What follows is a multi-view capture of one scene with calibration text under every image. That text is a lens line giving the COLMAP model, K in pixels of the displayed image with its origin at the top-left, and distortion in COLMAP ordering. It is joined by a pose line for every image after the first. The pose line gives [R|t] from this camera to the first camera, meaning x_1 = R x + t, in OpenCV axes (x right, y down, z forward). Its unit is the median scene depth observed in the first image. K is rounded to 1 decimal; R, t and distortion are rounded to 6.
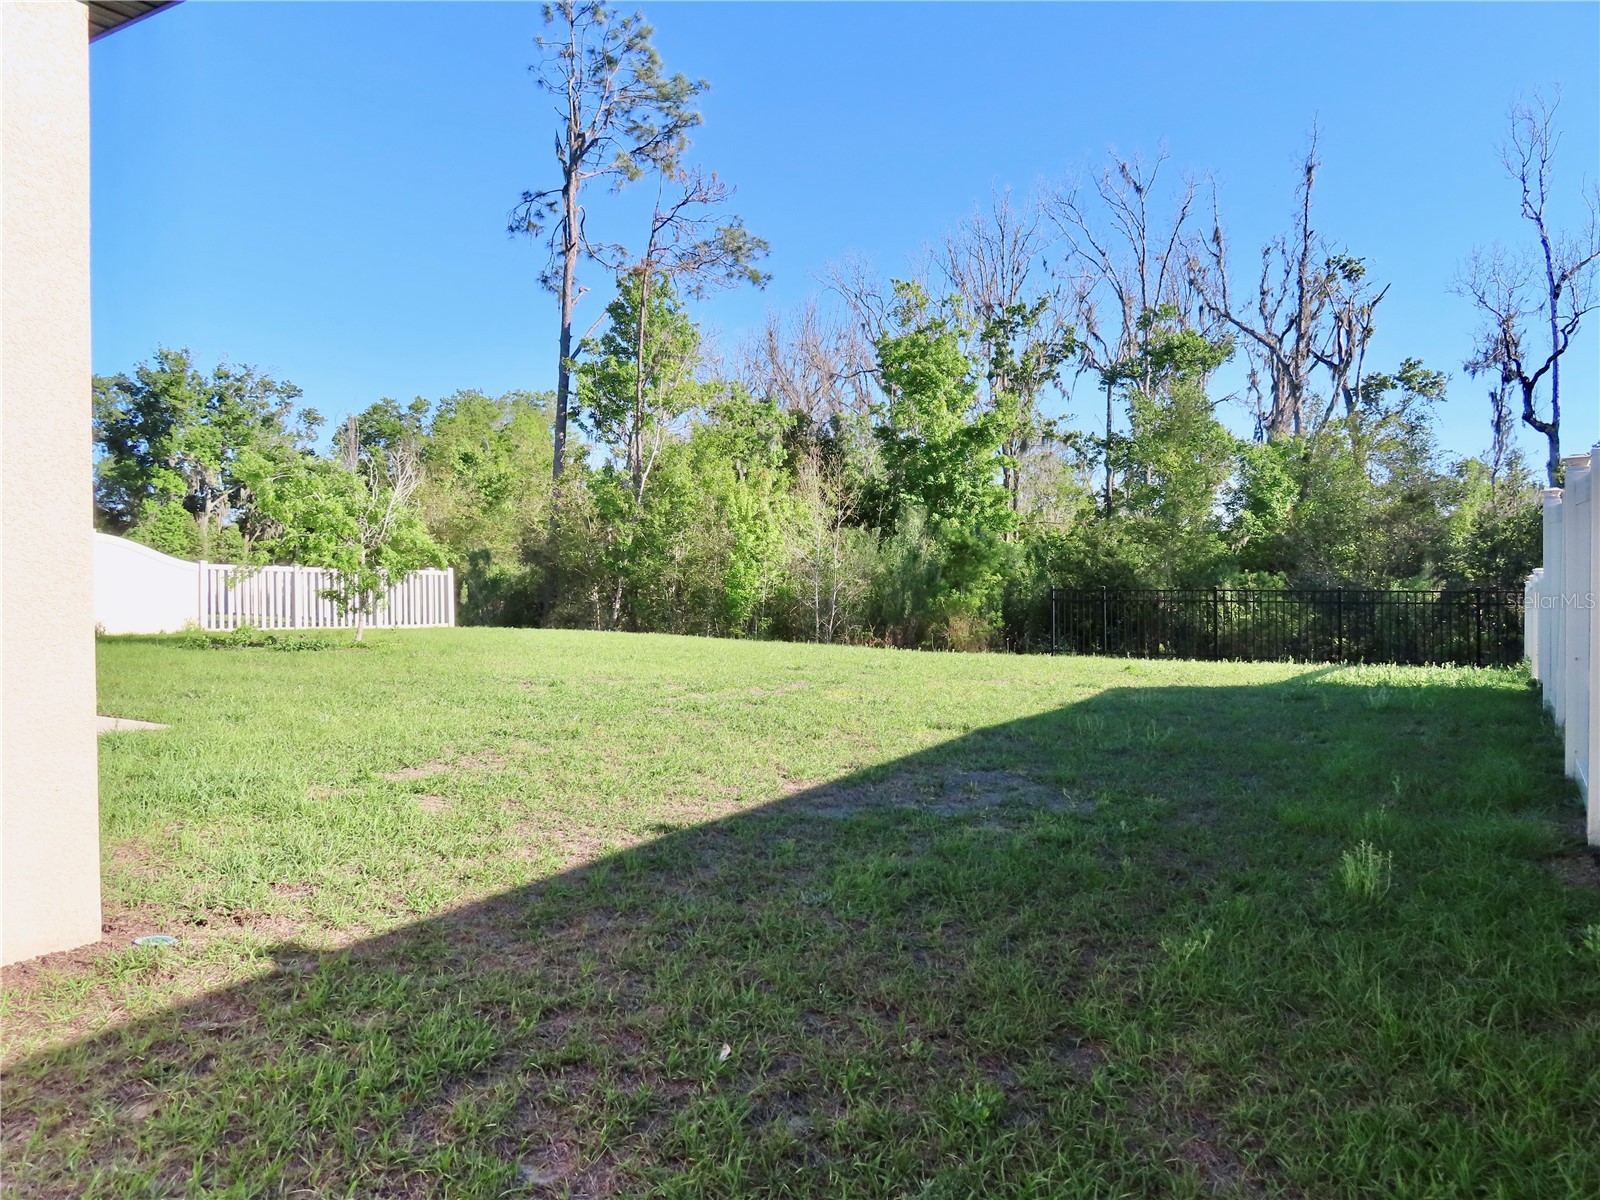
lens RADIAL K [[1157.6, 0, 800.0], [0, 1157.6, 600.0], [0, 0, 1]] dist [0.005735, -0.000276]
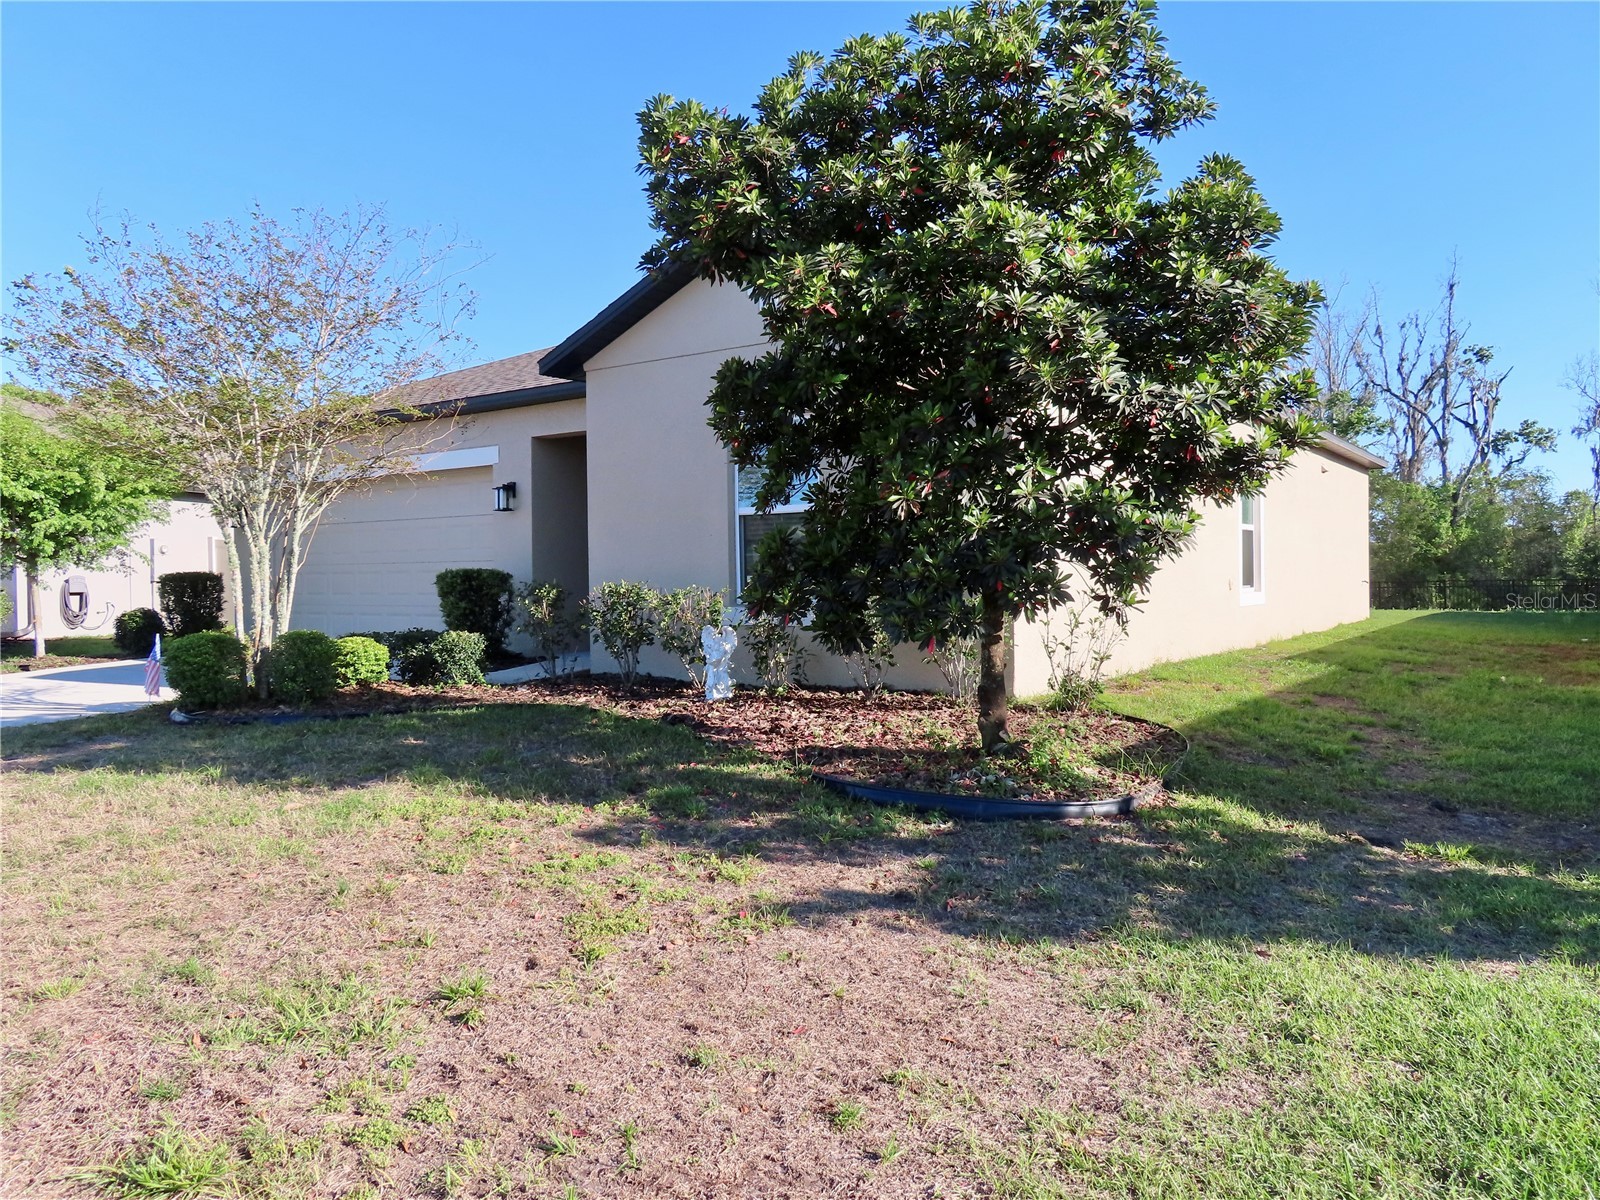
lens RADIAL K [[1157.6, 0, 800.0], [0, 1157.6, 600.0], [0, 0, 1]] dist [0.005735, -0.000276]
pose [[0.998038, -0.007447, -0.062160, -0.238308], [0.006393, 0.999833, -0.017143, 0.019548], [0.062277, 0.016712, 0.997919, -0.397890]]
